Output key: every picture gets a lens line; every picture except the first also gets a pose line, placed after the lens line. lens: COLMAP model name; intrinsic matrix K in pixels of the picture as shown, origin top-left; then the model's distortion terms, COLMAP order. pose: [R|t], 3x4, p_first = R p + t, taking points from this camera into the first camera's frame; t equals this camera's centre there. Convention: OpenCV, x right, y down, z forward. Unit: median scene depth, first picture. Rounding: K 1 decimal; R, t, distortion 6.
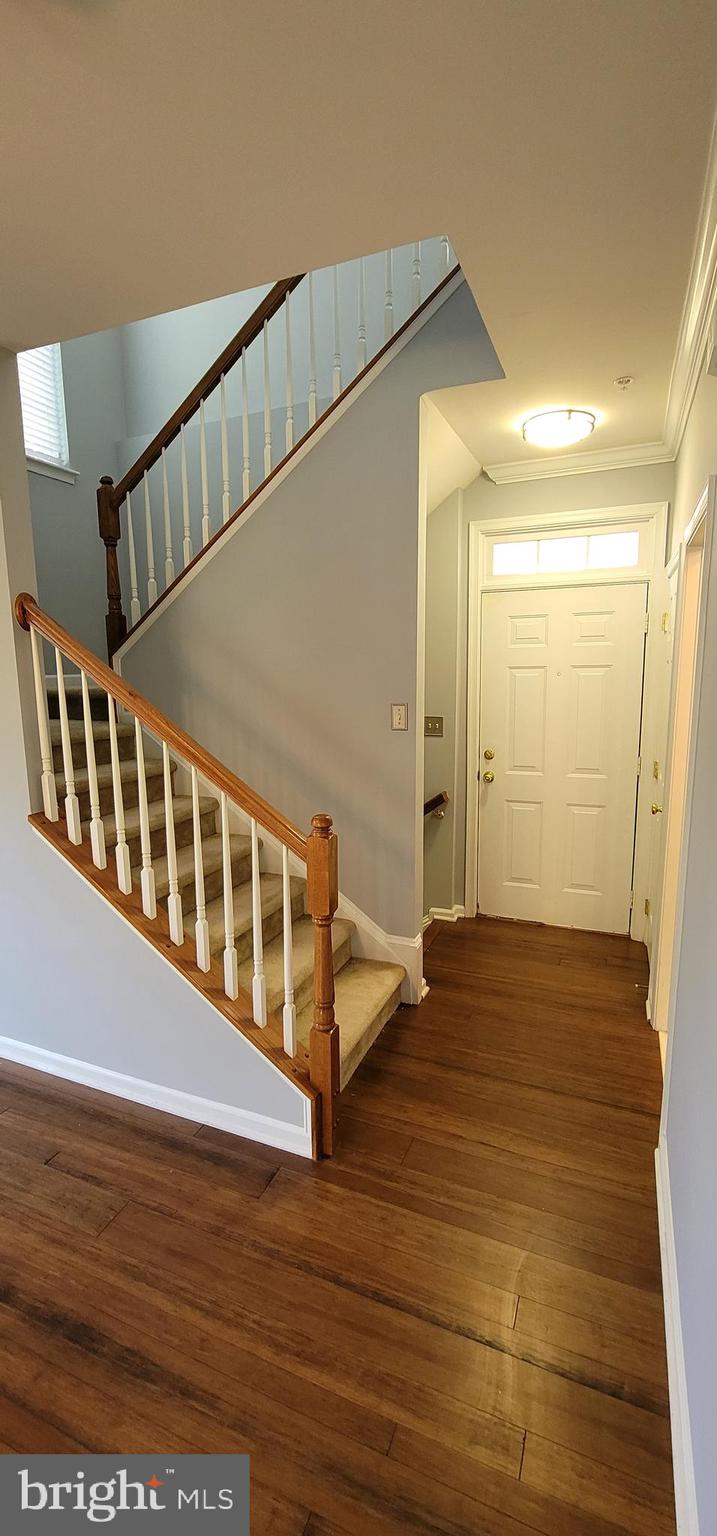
lens RADIAL K [[629.0, 0, 365.3], [0, 629.0, 771.3], [0, 0, 1]] dist [-0.001924, 0.000005]
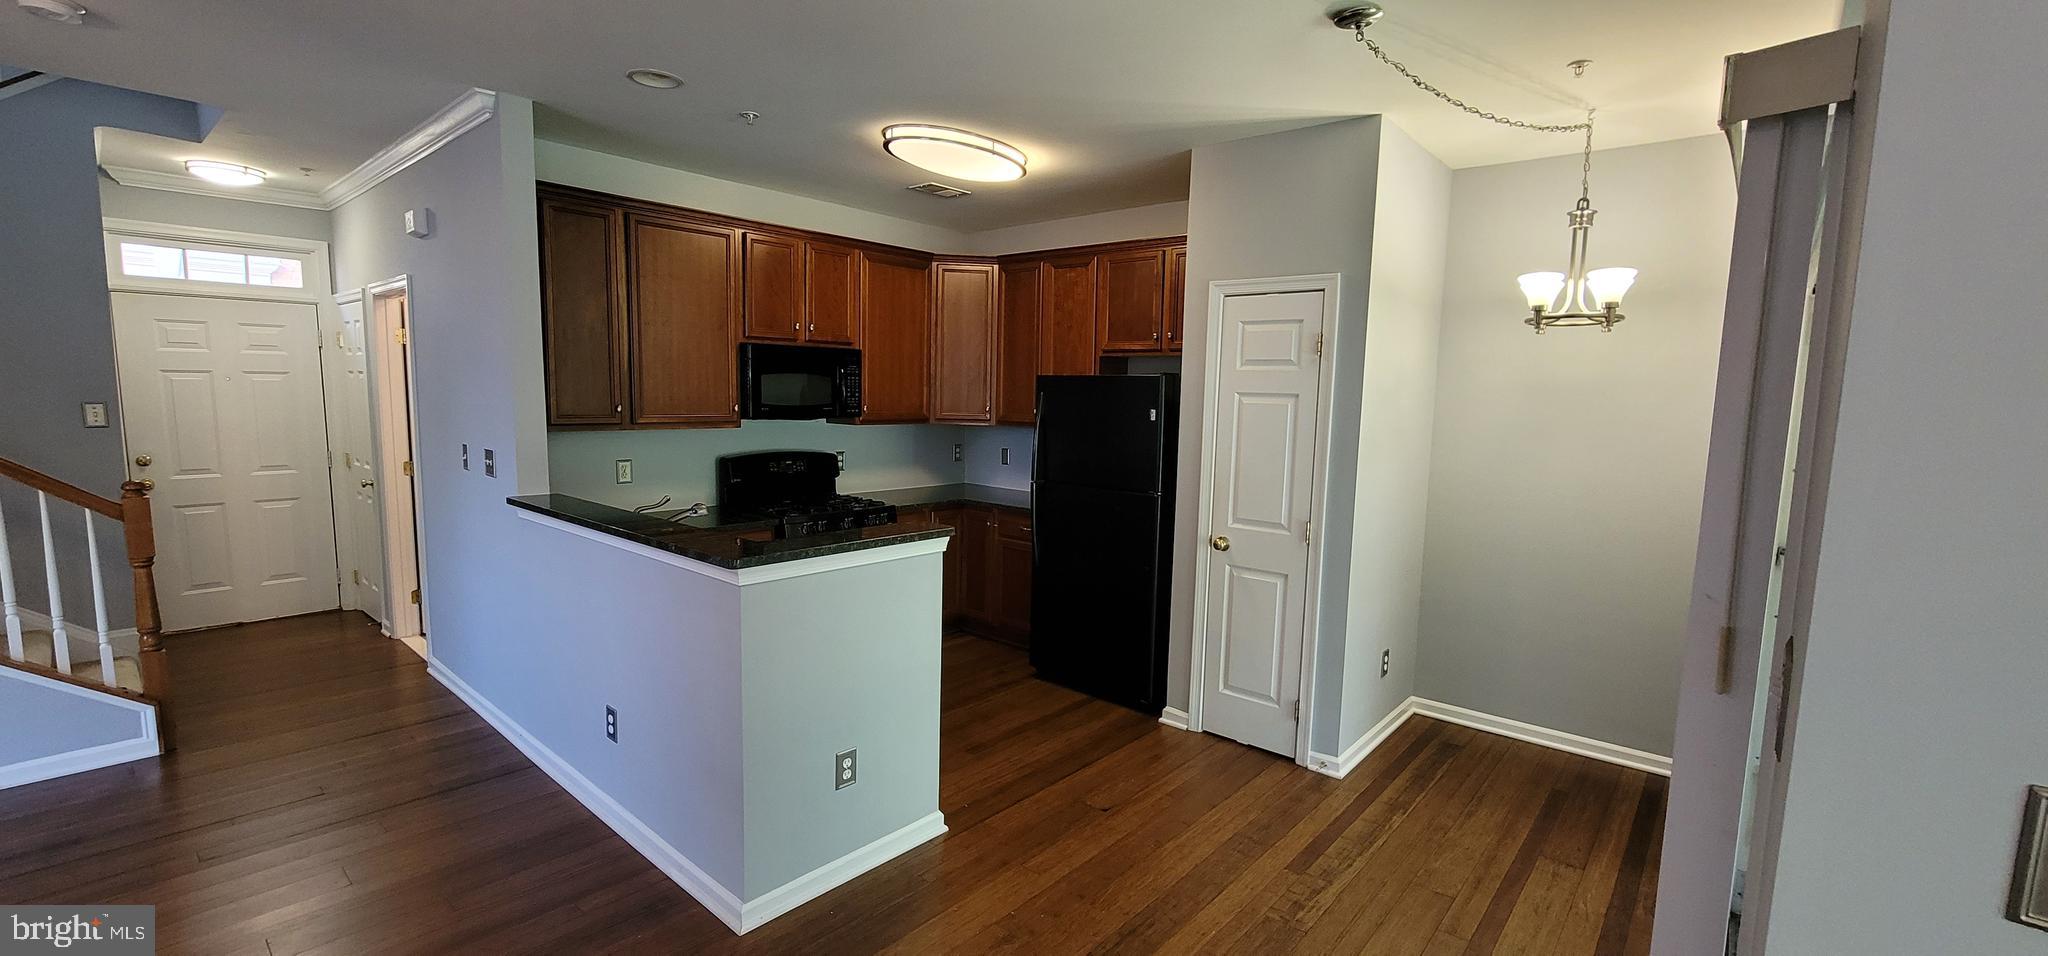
lens RADIAL K [[838.7, 0, 1024.4], [0, 838.7, 484.4], [0, 0, 1]] dist [-0.001924, 0.000005]
pose [[0.321927, -0.089212, 0.942552, -0.700309], [0.127462, 0.990571, 0.050223, 0.140921], [-0.938145, 0.103972, 0.330263, -0.816074]]
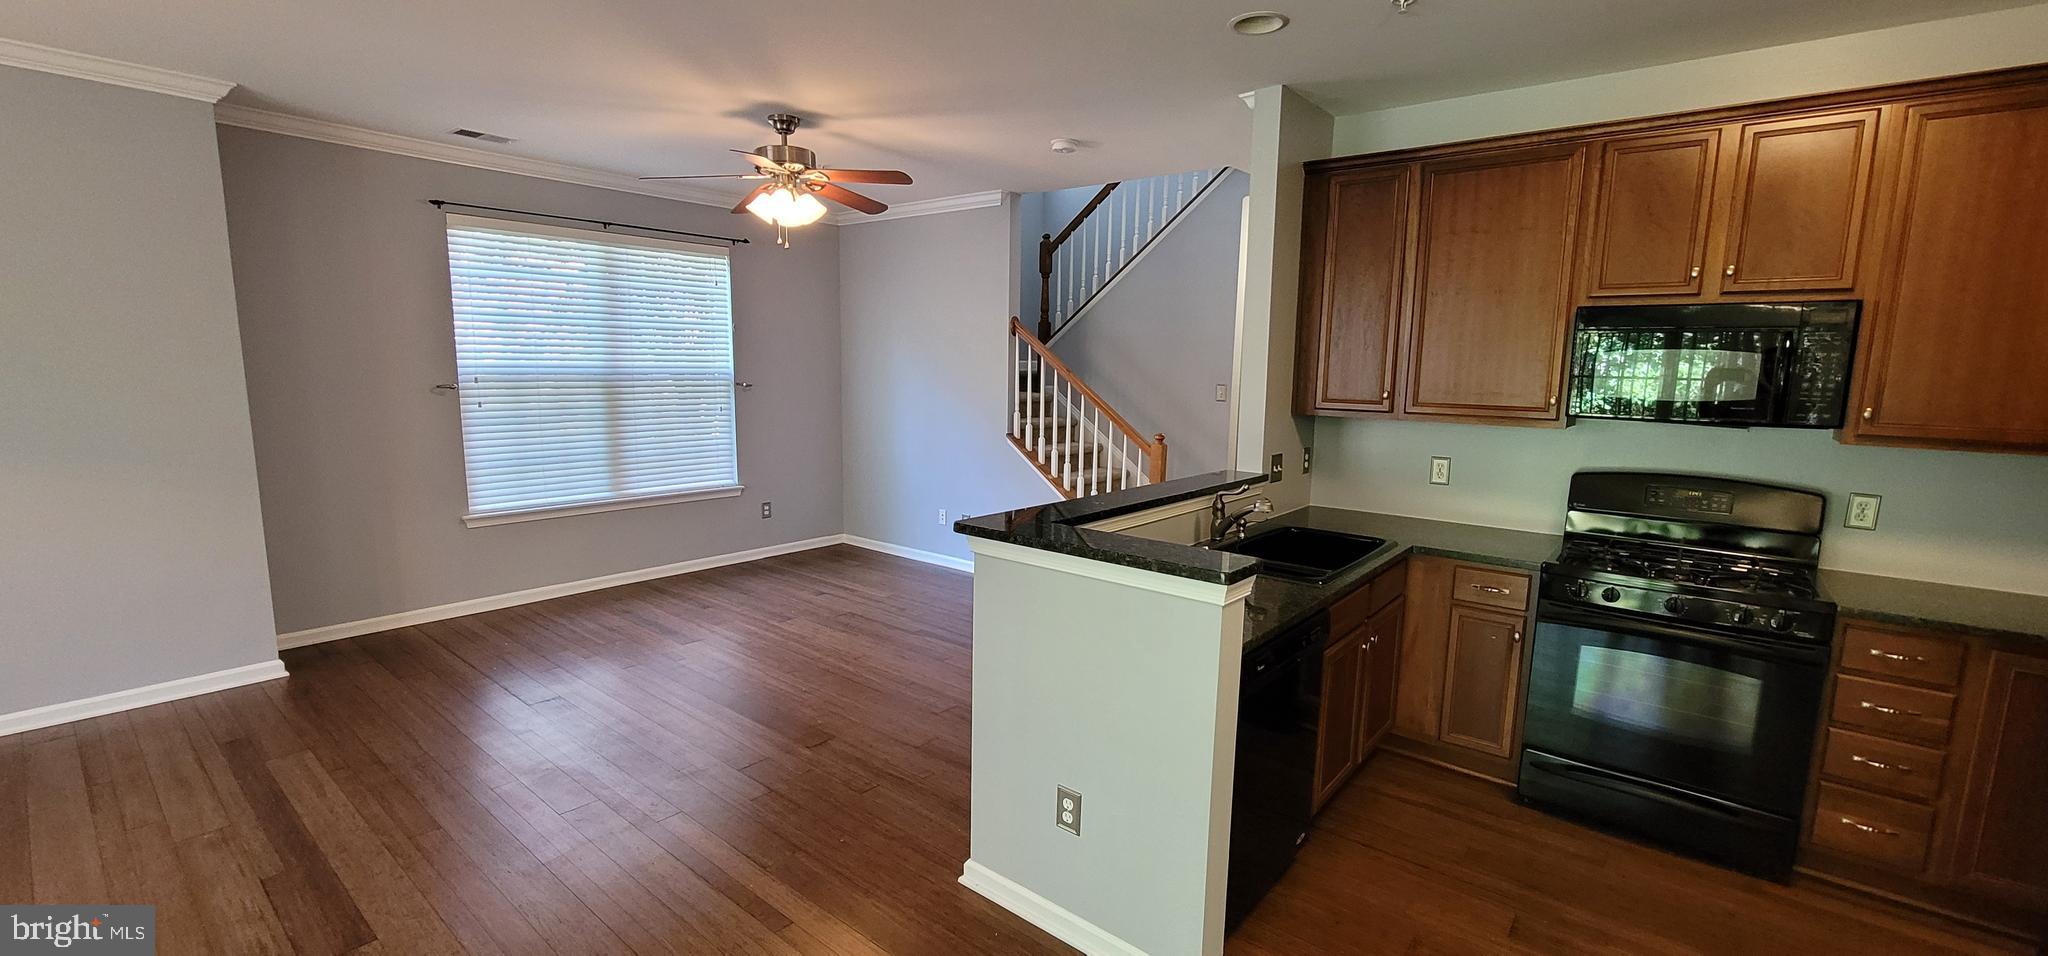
lens RADIAL K [[838.7, 0, 1024.4], [0, 838.7, 484.4], [0, 0, 1]] dist [-0.001924, 0.000005]
pose [[0.954871, 0.069155, -0.288858, 0.188859], [-0.073892, 0.997251, -0.005511, 0.175023], [0.287683, 0.026607, 0.957356, -1.047570]]
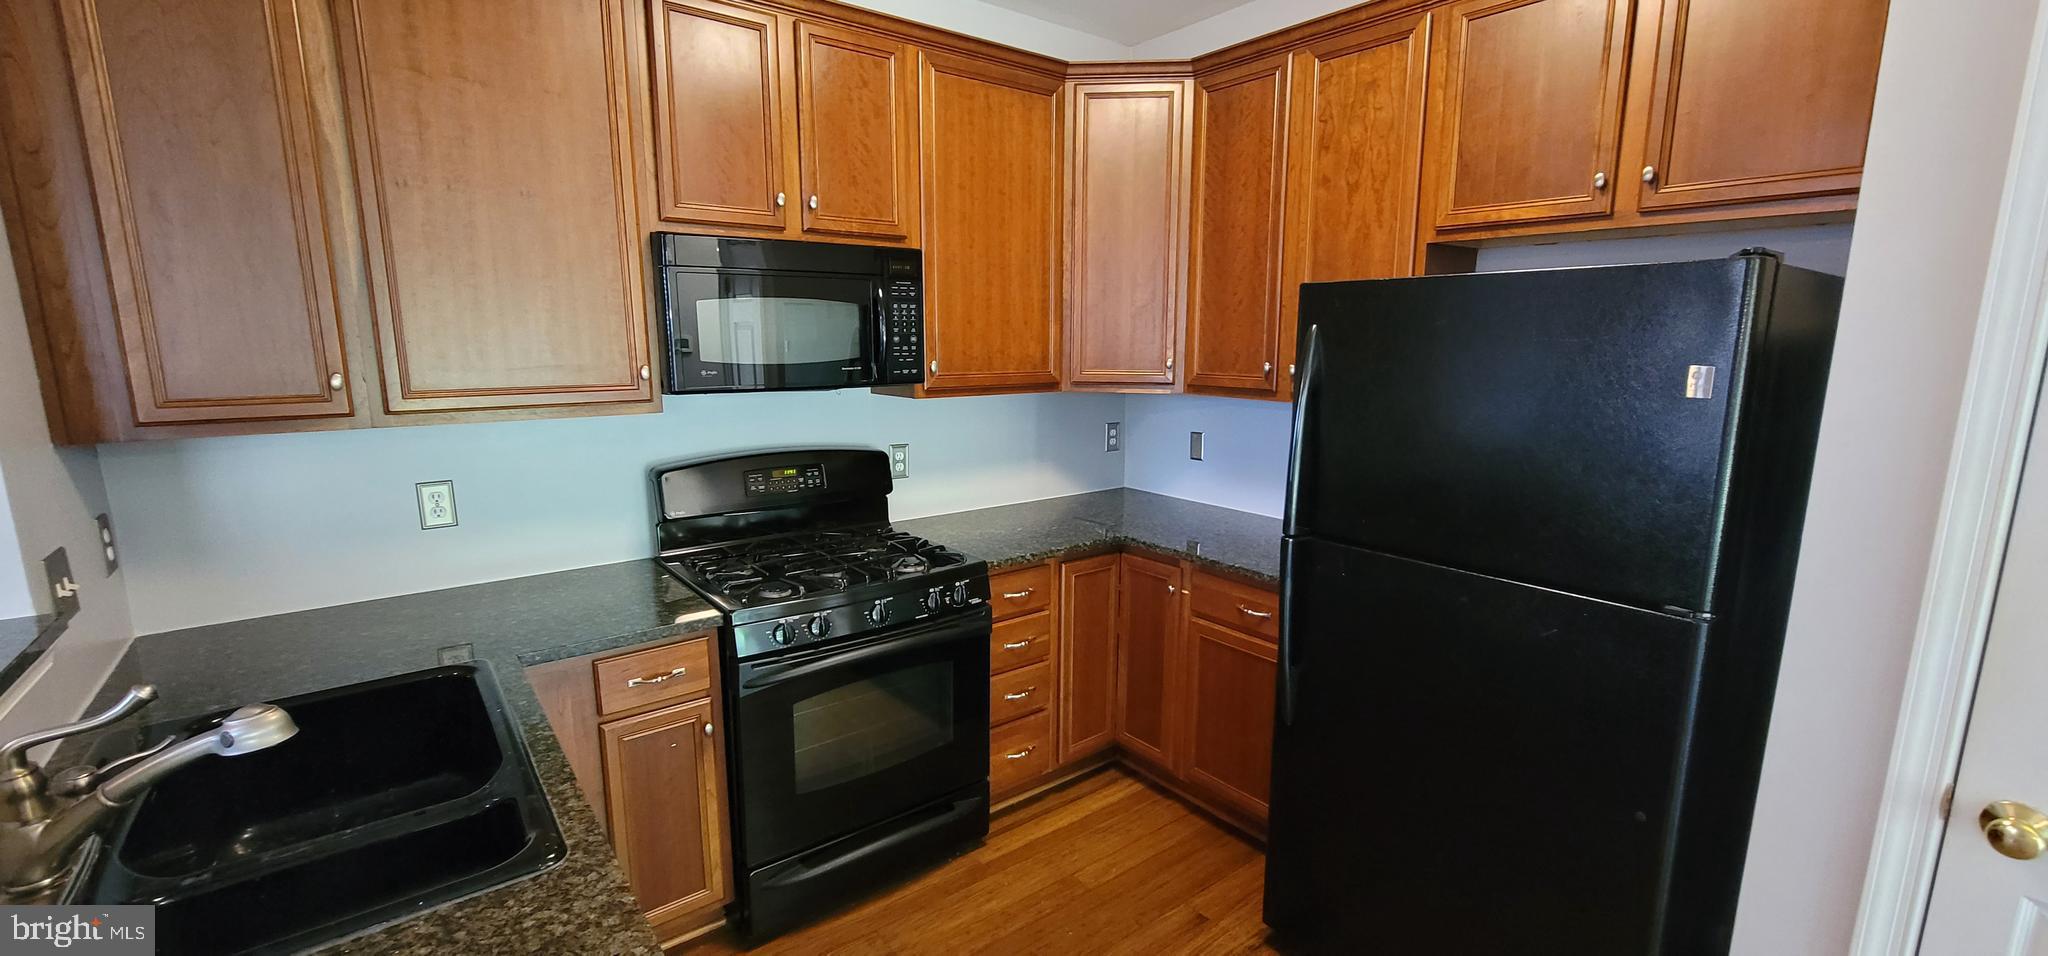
lens RADIAL K [[838.7, 0, 1024.4], [0, 838.7, 484.4], [0, 0, 1]] dist [-0.001924, 0.000005]
pose [[0.490113, -0.143875, 0.859703, 0.052780], [0.134514, 0.986953, 0.088485, 0.092172], [-0.861217, 0.072274, 0.503072, -0.497434]]
